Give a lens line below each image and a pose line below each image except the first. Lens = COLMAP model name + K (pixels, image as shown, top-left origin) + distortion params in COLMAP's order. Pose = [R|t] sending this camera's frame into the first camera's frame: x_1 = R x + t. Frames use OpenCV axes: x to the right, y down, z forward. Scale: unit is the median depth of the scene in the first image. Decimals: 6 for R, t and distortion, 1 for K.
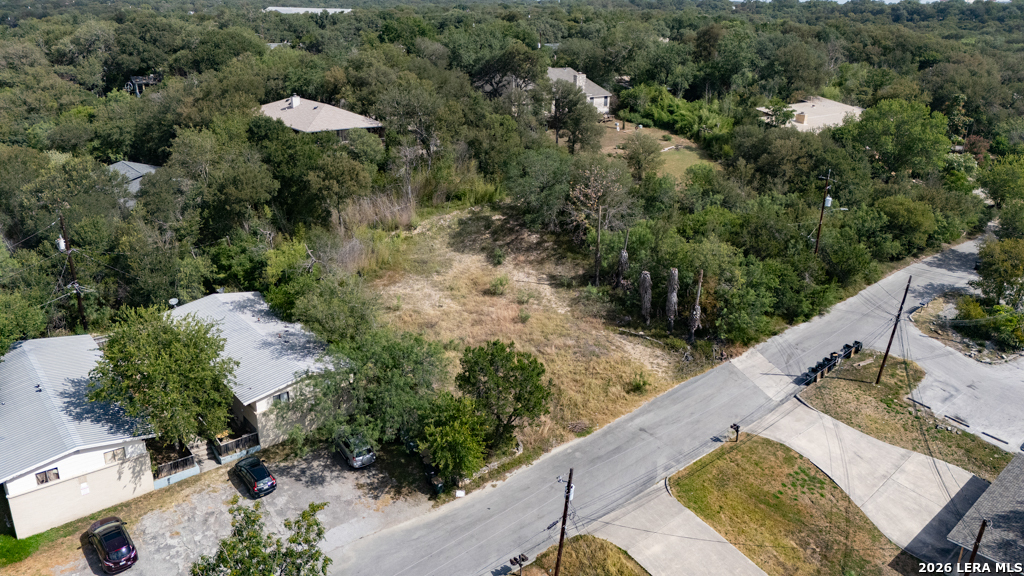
lens RADIAL K [[751.0, 0, 515.4], [0, 751.0, 282.9], [0, 0, 1]] dist [0.058832, -0.053121]
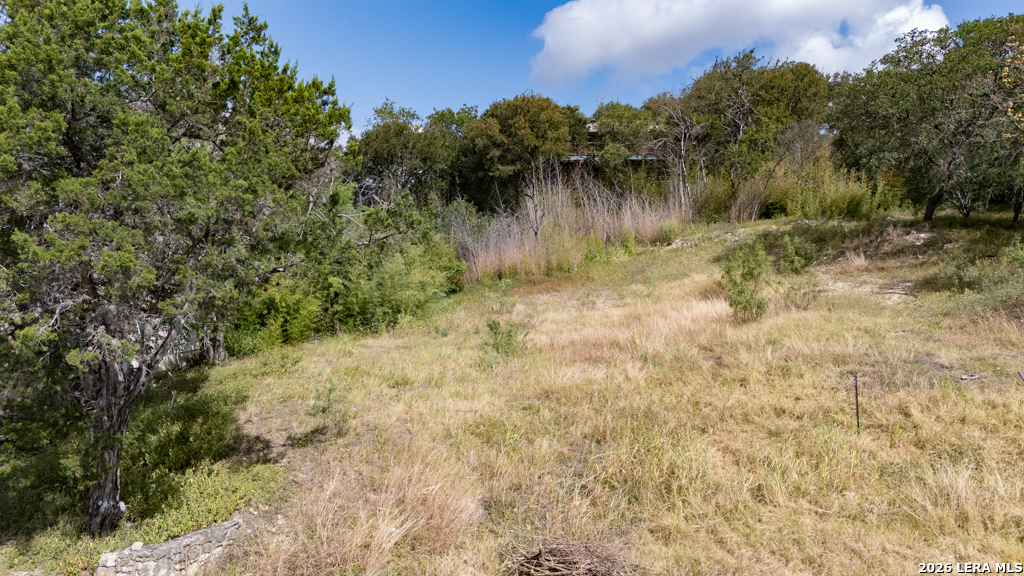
lens RADIAL K [[751.0, 0, 510.5], [0, 751.0, 287.9], [0, 0, 1]] dist [0.058832, -0.053121]
pose [[0.763400, -0.014510, -0.645763, 0.166920], [-0.211235, 0.939169, -0.270817, 0.170503], [0.610410, 0.343149, 0.713896, 0.805733]]
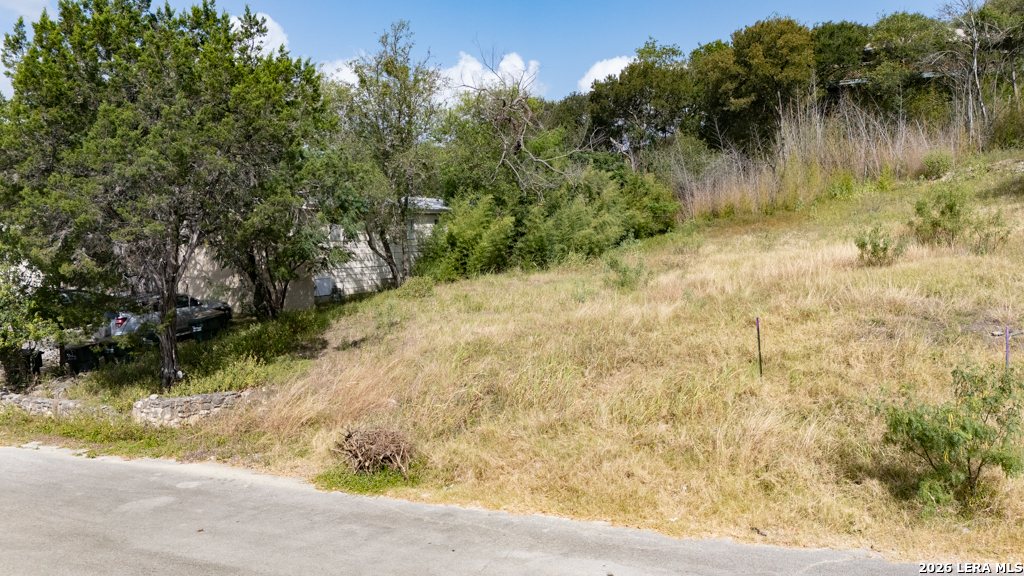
lens RADIAL K [[751.0, 0, 510.5], [0, 751.0, 287.4], [0, 0, 1]] dist [0.058832, -0.053121]
pose [[0.392390, 0.060609, -0.917800, 0.261128], [-0.315266, 0.946245, -0.072300, 0.144642], [0.864082, 0.317721, 0.390405, 0.882191]]
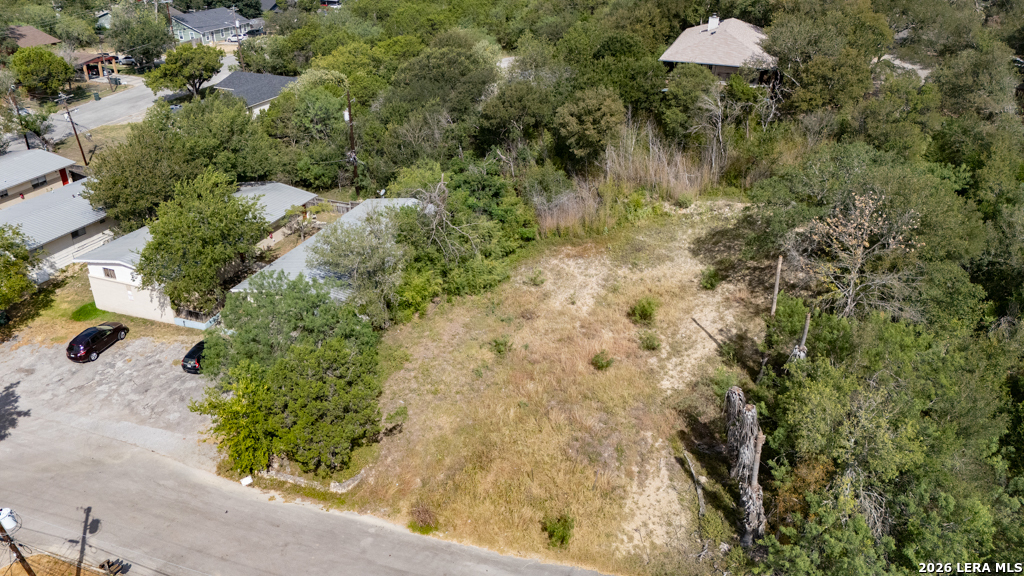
lens RADIAL K [[751.0, 0, 511.4], [0, 751.0, 286.5], [0, 0, 1]] dist [0.058832, -0.053121]
pose [[0.511413, 0.386799, -0.767361, 0.550095], [-0.303617, 0.916709, 0.259732, -0.201033], [0.803911, 0.100153, 0.586256, 0.592294]]
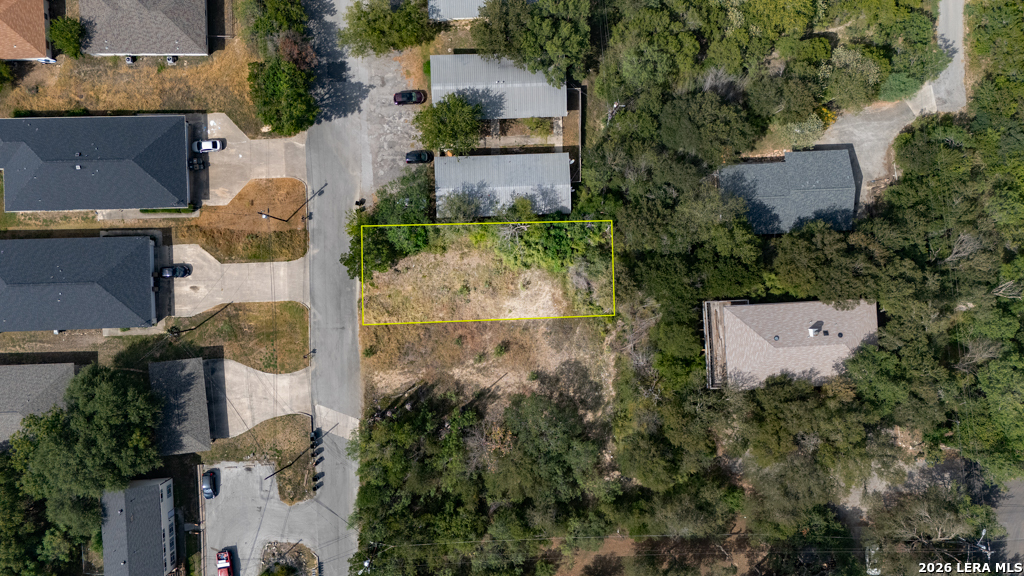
lens RADIAL K [[751.0, 0, 508.5], [0, 751.0, 284.6], [0, 0, 1]] dist [0.058832, -0.053121]
pose [[-0.601039, 0.798050, -0.043220, -0.091774], [-0.318782, -0.189794, 0.928632, -1.639654], [0.732892, 0.571921, 0.368477, 0.494375]]
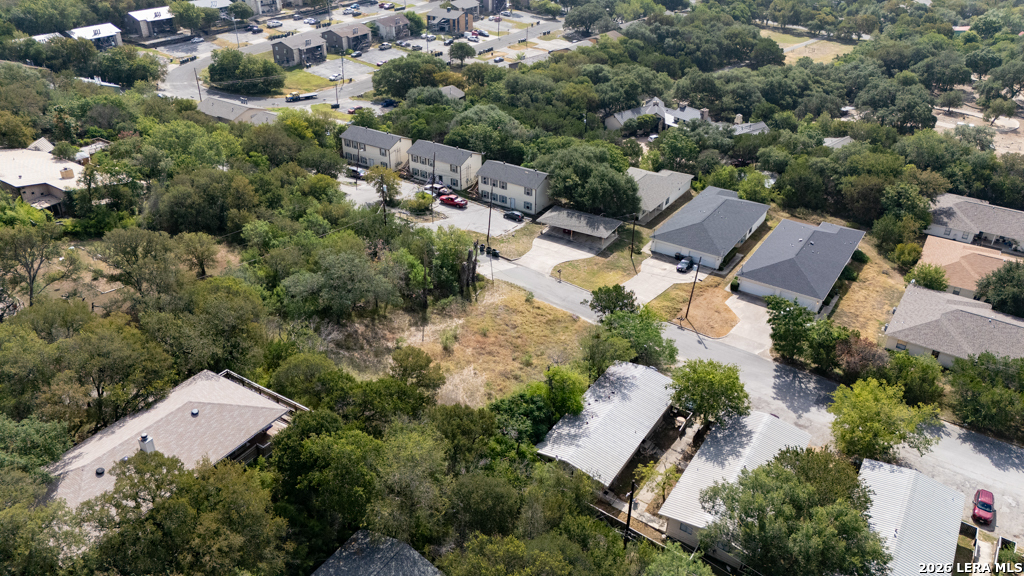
lens RADIAL K [[751.0, 0, 512.3], [0, 751.0, 286.5], [0, 0, 1]] dist [0.058832, -0.053121]
pose [[-0.299297, -0.497096, 0.814442, -1.297160], [0.311285, 0.755999, 0.575818, -0.950882], [-0.901955, 0.425865, -0.071530, 1.171422]]
